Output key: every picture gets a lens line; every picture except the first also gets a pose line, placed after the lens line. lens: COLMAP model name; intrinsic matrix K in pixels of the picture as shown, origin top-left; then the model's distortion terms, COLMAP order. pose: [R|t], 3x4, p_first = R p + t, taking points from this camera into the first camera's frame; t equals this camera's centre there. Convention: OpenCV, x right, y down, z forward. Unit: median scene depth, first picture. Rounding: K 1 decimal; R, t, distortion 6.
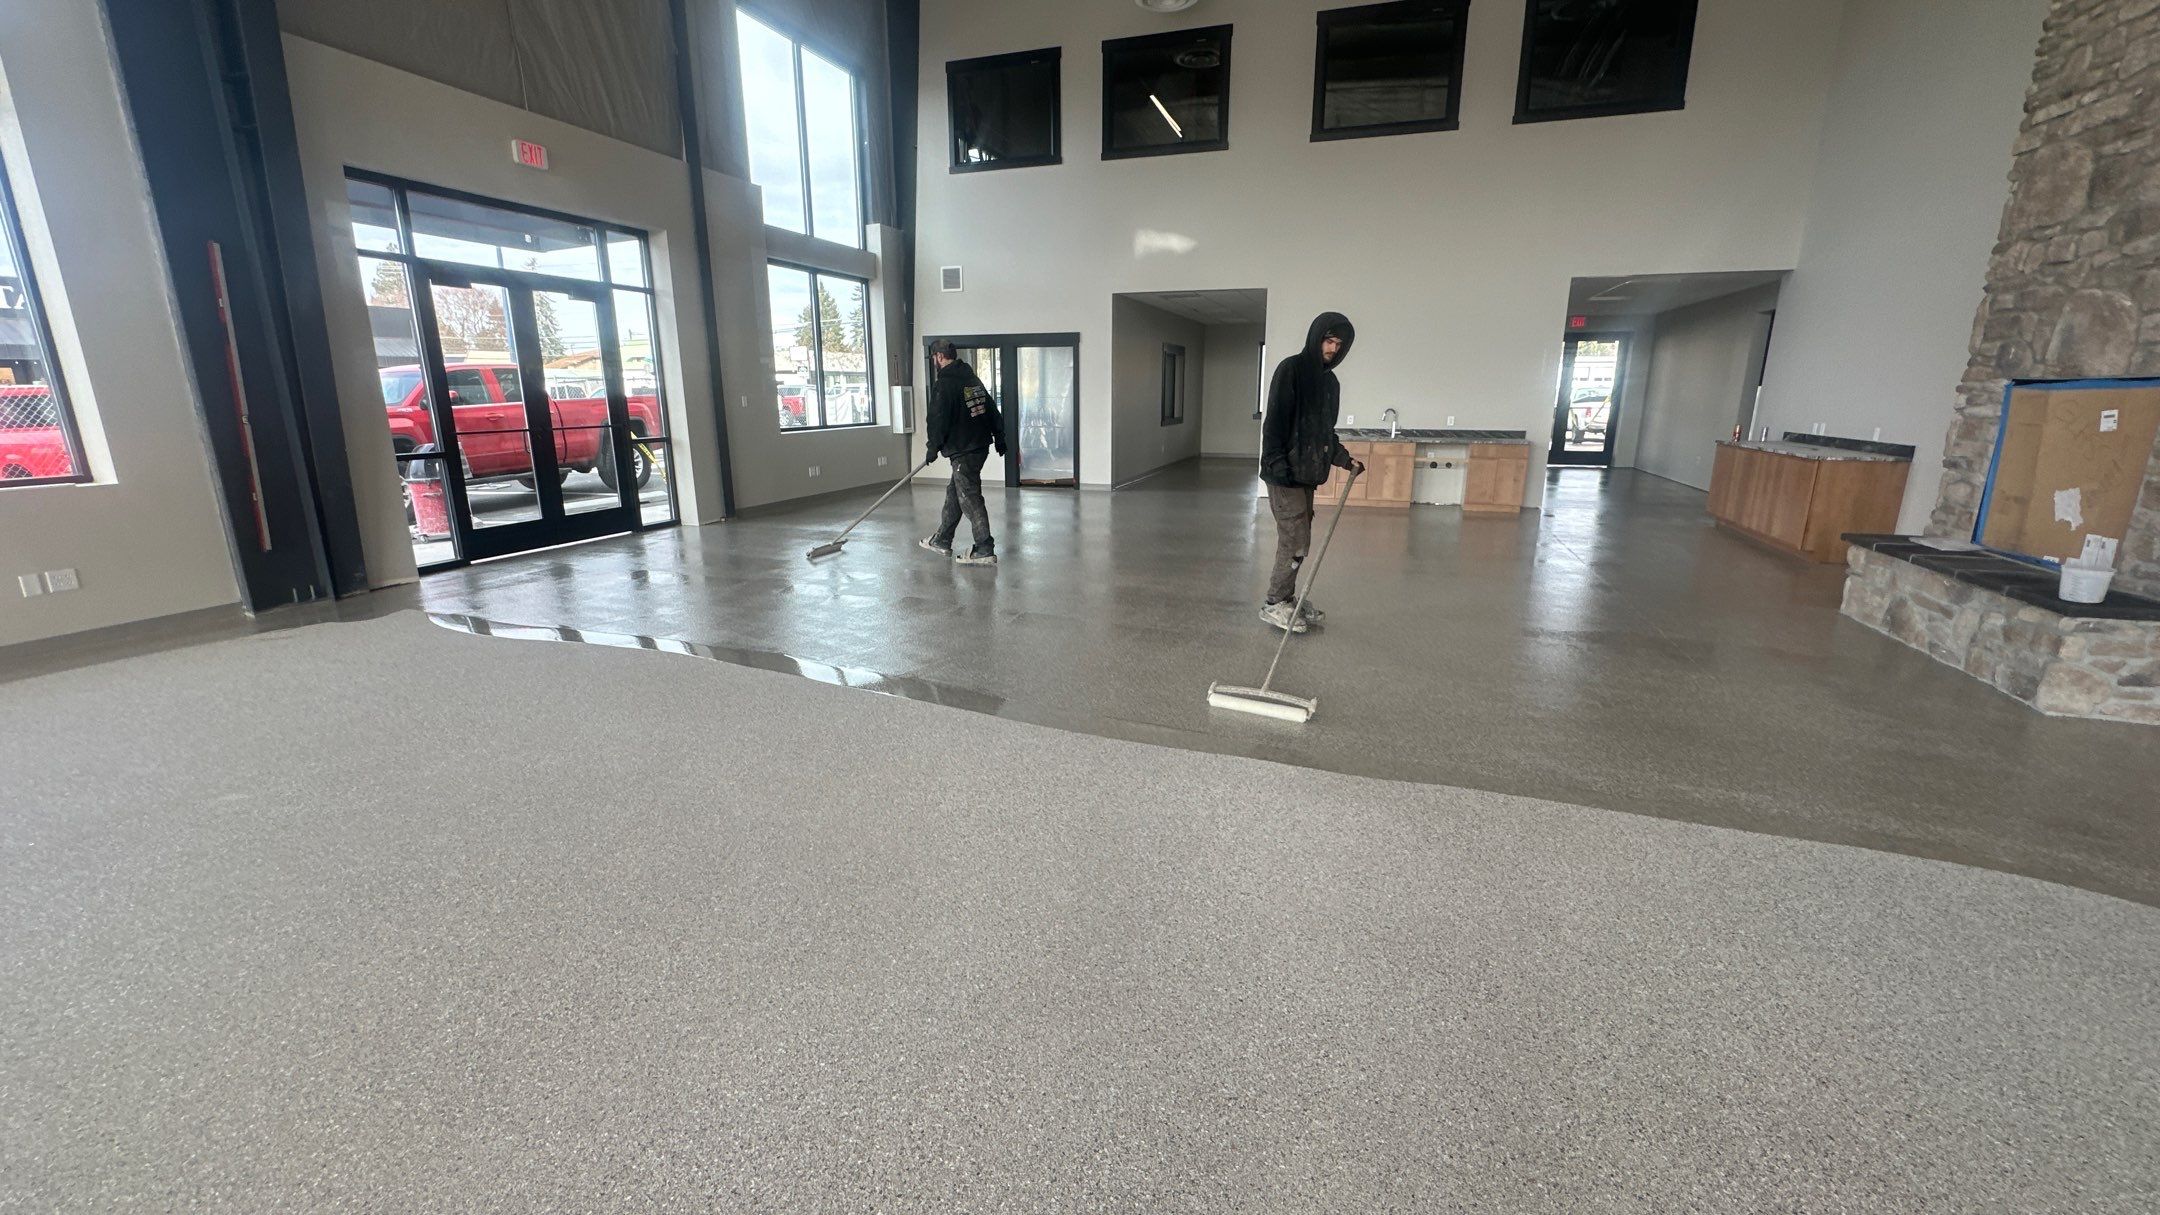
lens RADIAL K [[867.1, 0, 1077.3], [0, 867.1, 608.9], [0, 0, 1]] dist [-0.002410, 0.000647]
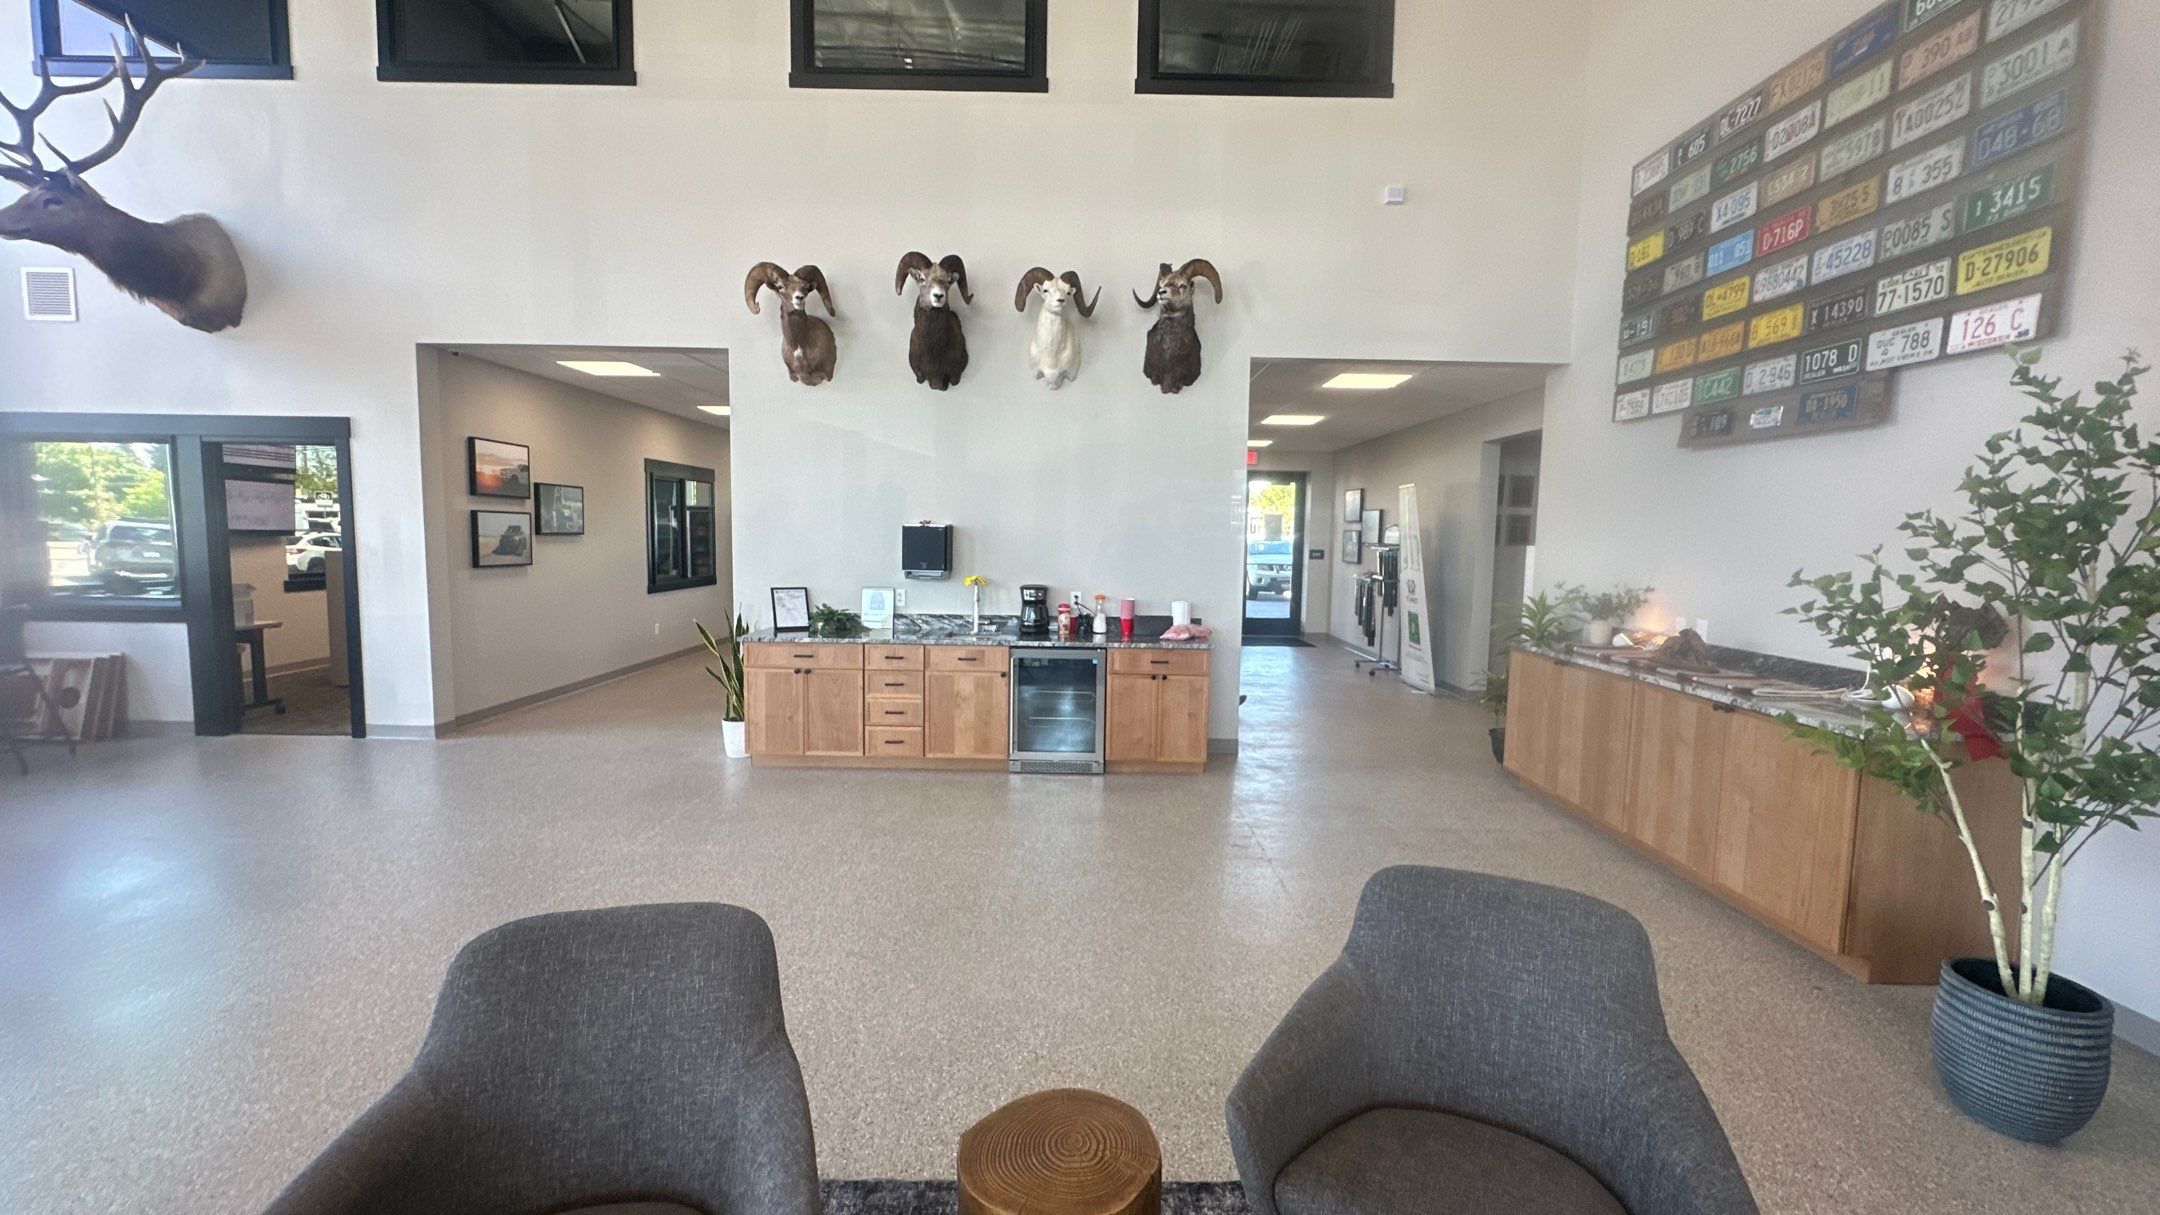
lens RADIAL K [[867.1, 0, 1093.3], [0, 867.1, 600.8], [0, 0, 1]] dist [-0.002410, 0.000647]
pose [[0.943815, -0.010794, 0.330297, 0.281003], [0.065508, 0.985744, -0.154976, -0.141366], [-0.323915, 0.167906, 0.931067, 0.526689]]
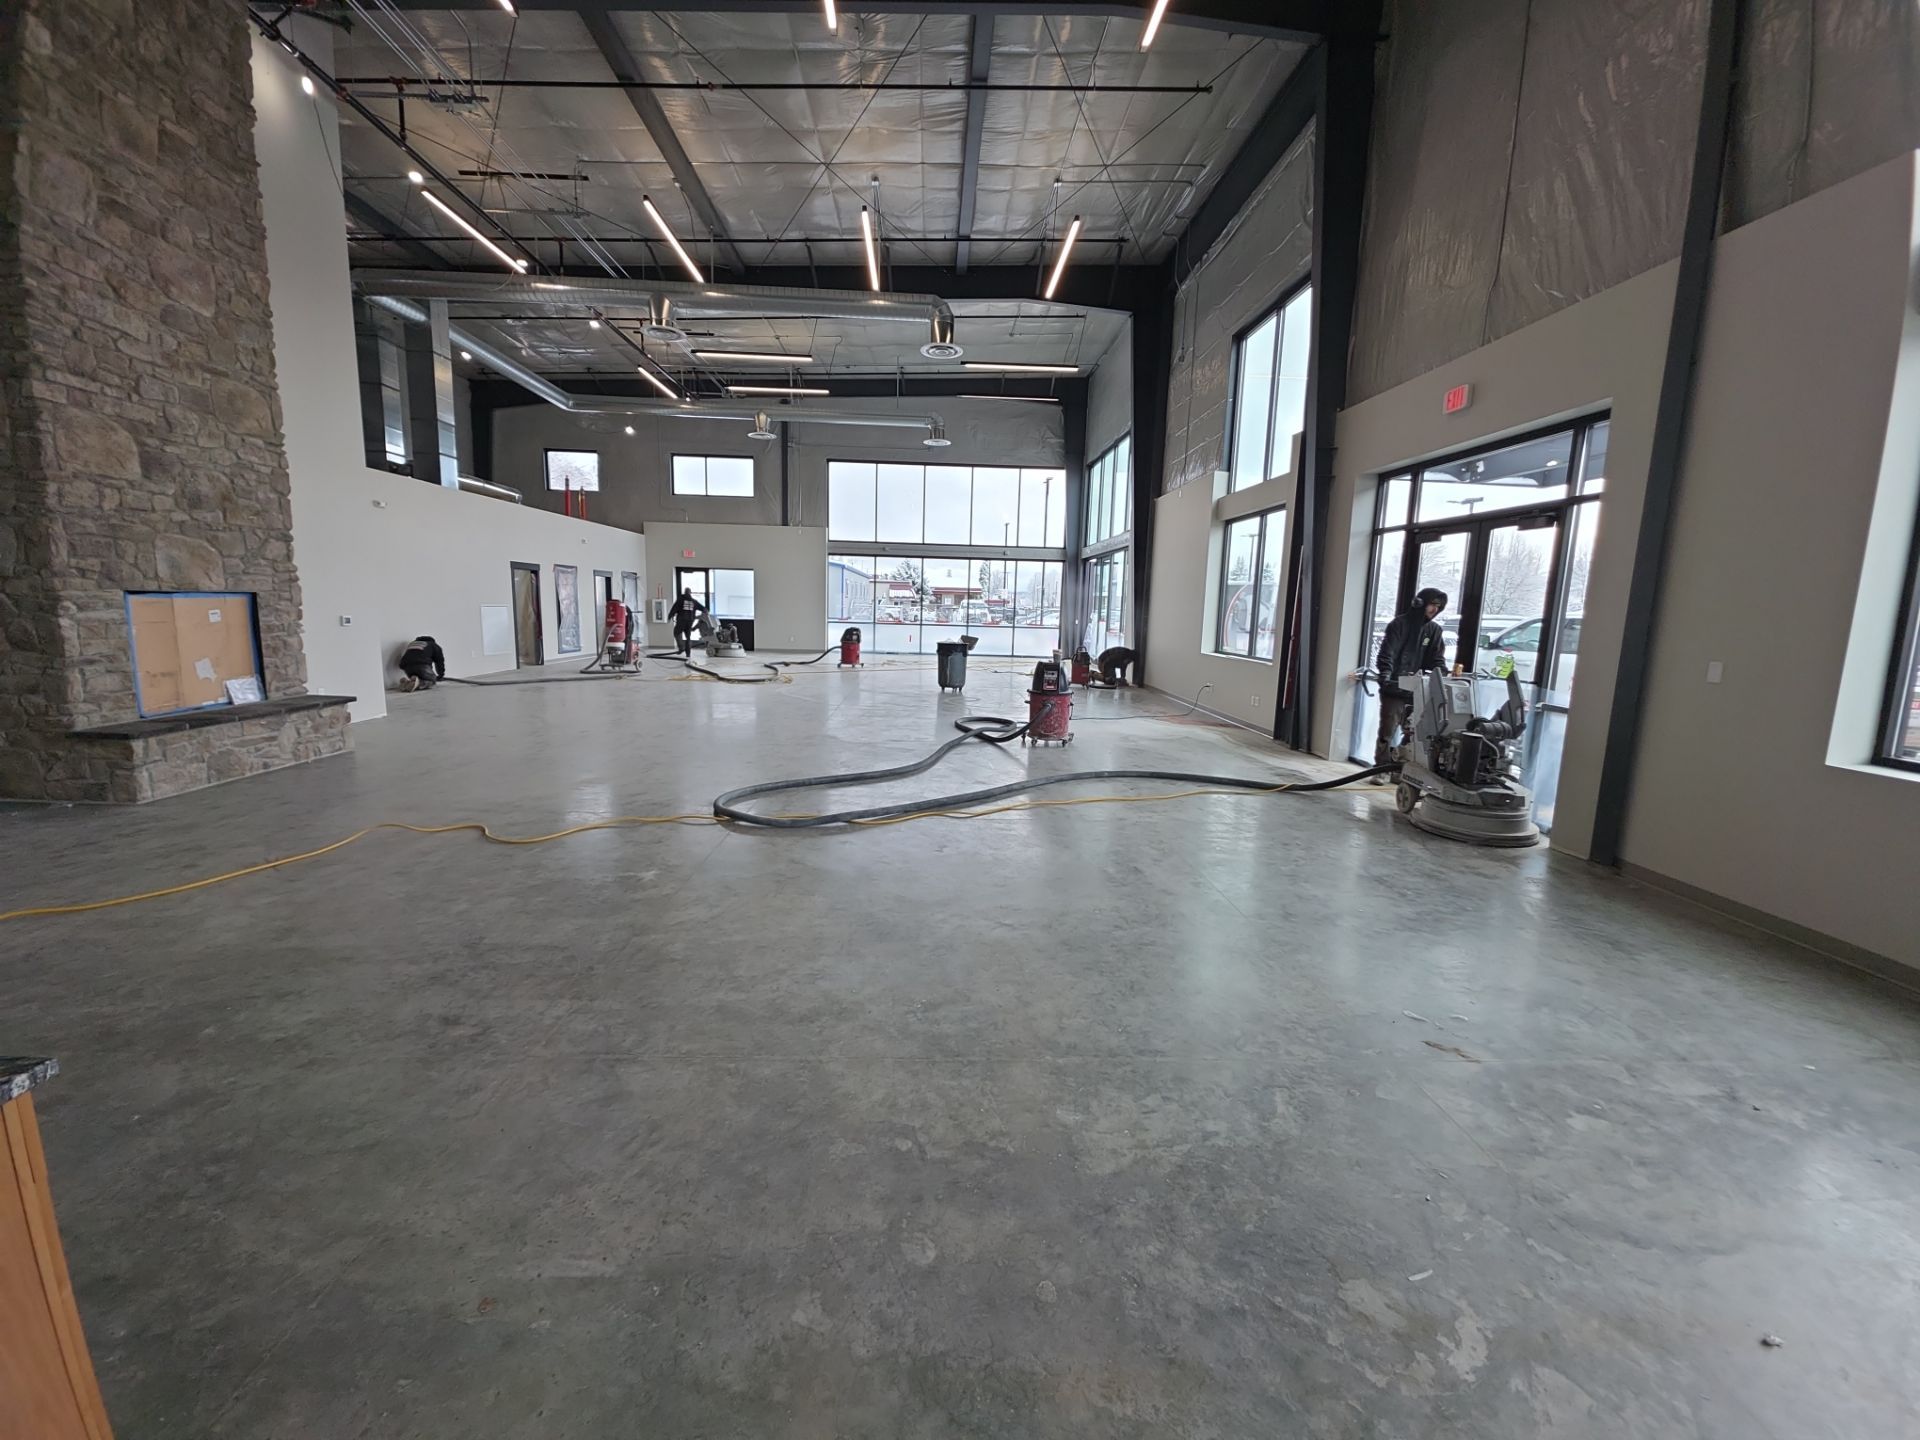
lens RADIAL K [[765.6, 0, 960.1], [0, 765.6, 710.9], [0, 0, 1]] dist [-0.000392, -0.000816]
pose [[-0.930386, 0.027012, -0.365586, 0.164244], [-0.115115, 0.925306, 0.361326, -0.323497], [0.348039, 0.378257, -0.857782, 1.226350]]
